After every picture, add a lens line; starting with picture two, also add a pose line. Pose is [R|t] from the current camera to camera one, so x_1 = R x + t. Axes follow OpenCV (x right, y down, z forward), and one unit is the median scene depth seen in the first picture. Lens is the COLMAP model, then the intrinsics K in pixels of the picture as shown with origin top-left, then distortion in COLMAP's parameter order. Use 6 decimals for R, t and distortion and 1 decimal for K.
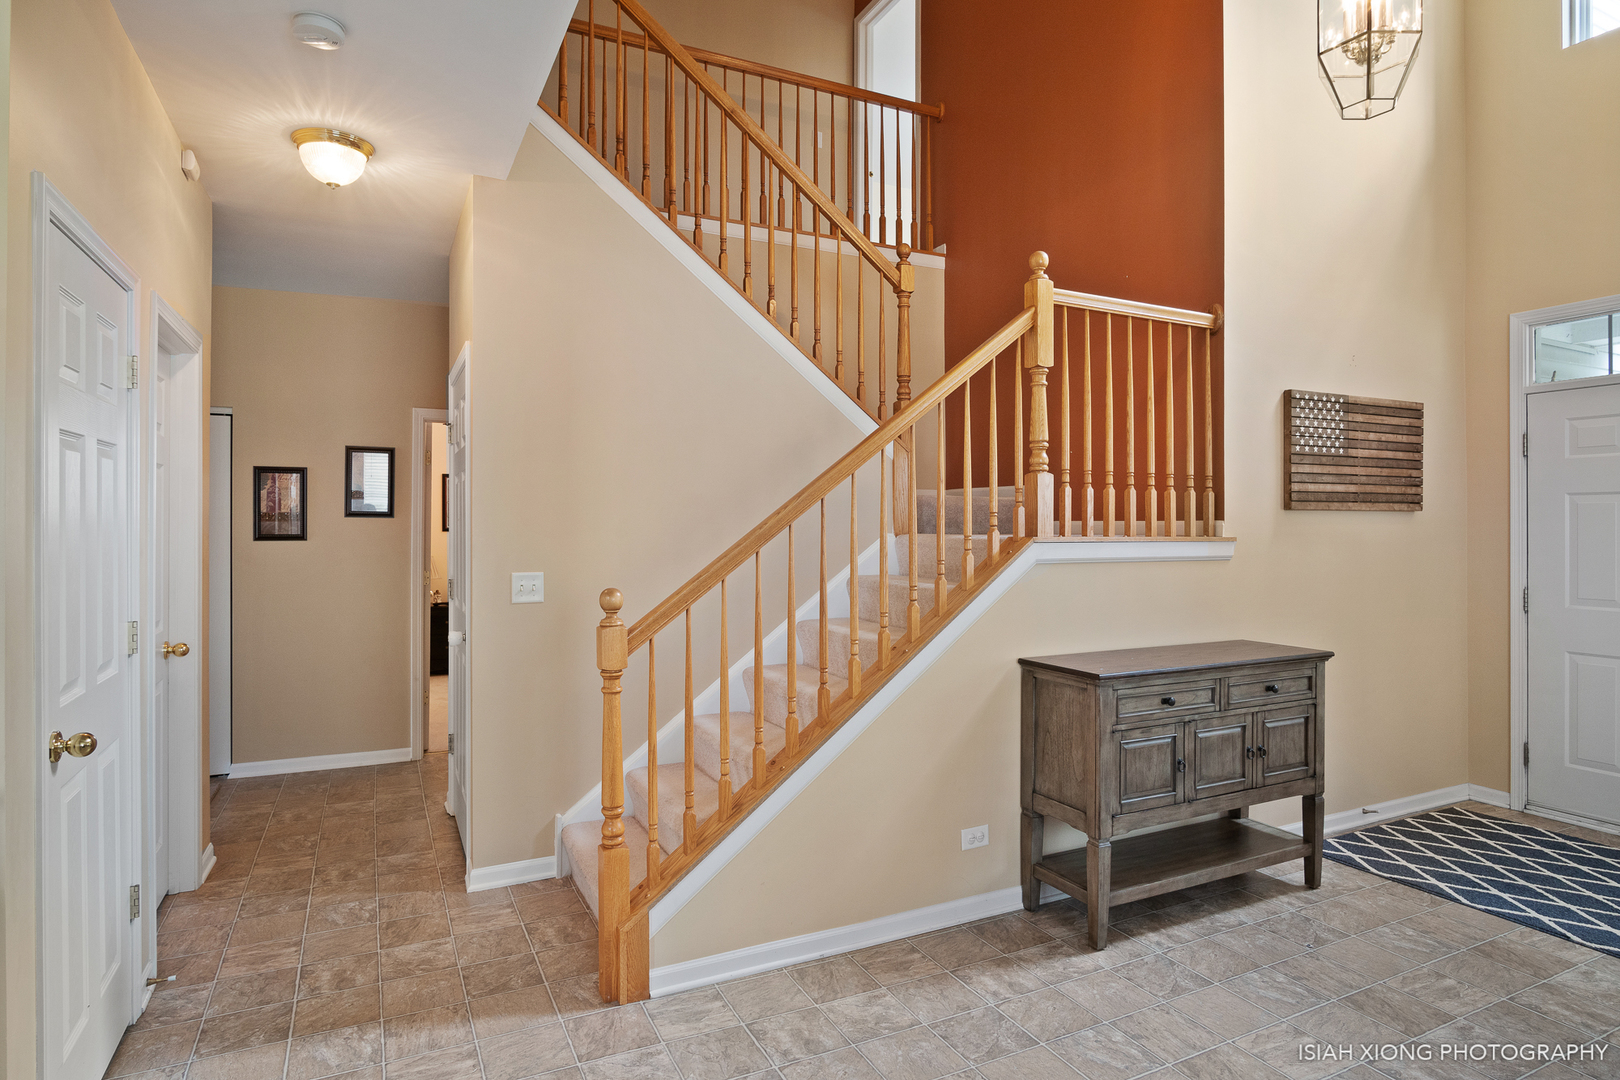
lens RADIAL K [[880.1, 0, 814.9], [0, 880.1, 534.3], [0, 0, 1]] dist [-0.008179, -0.000276]
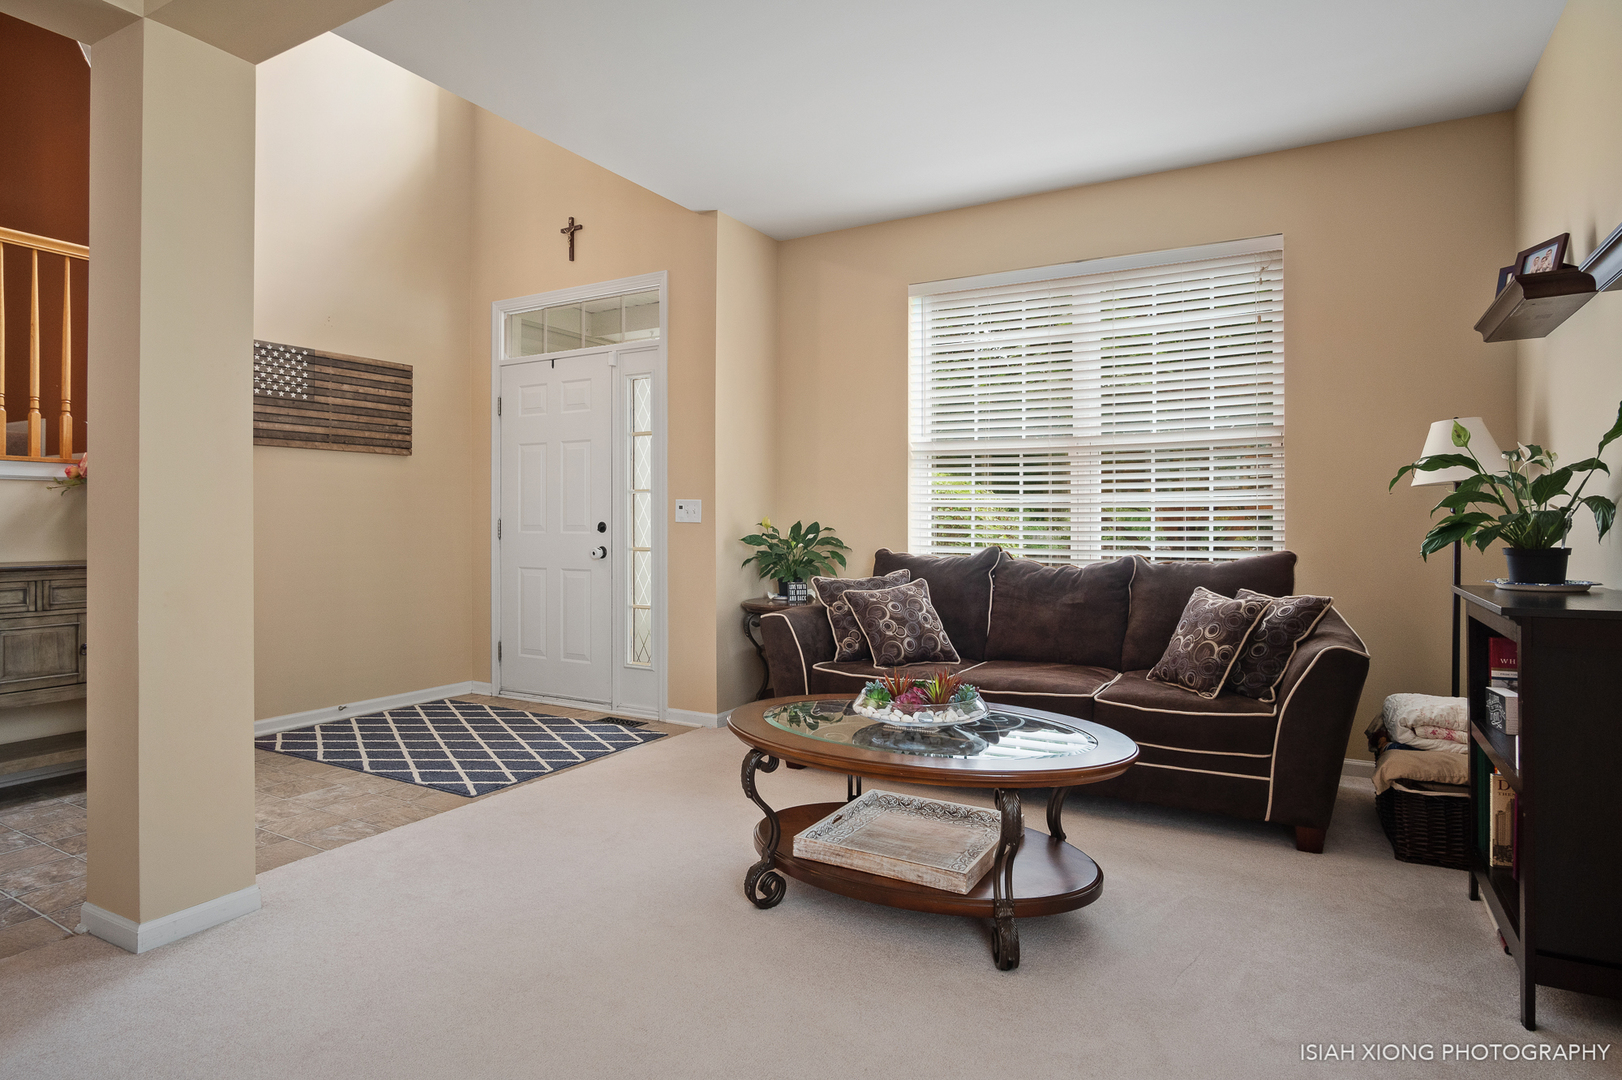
lens RADIAL K [[881.2, 0, 811.0], [0, 881.2, 533.3], [0, 0, 1]] dist [-0.008179, -0.000276]
pose [[0.836355, -0.004426, 0.548170, 0.509465], [0.000288, 0.999971, 0.007634, 0.074135], [-0.548188, -0.006227, 0.836332, -0.323259]]
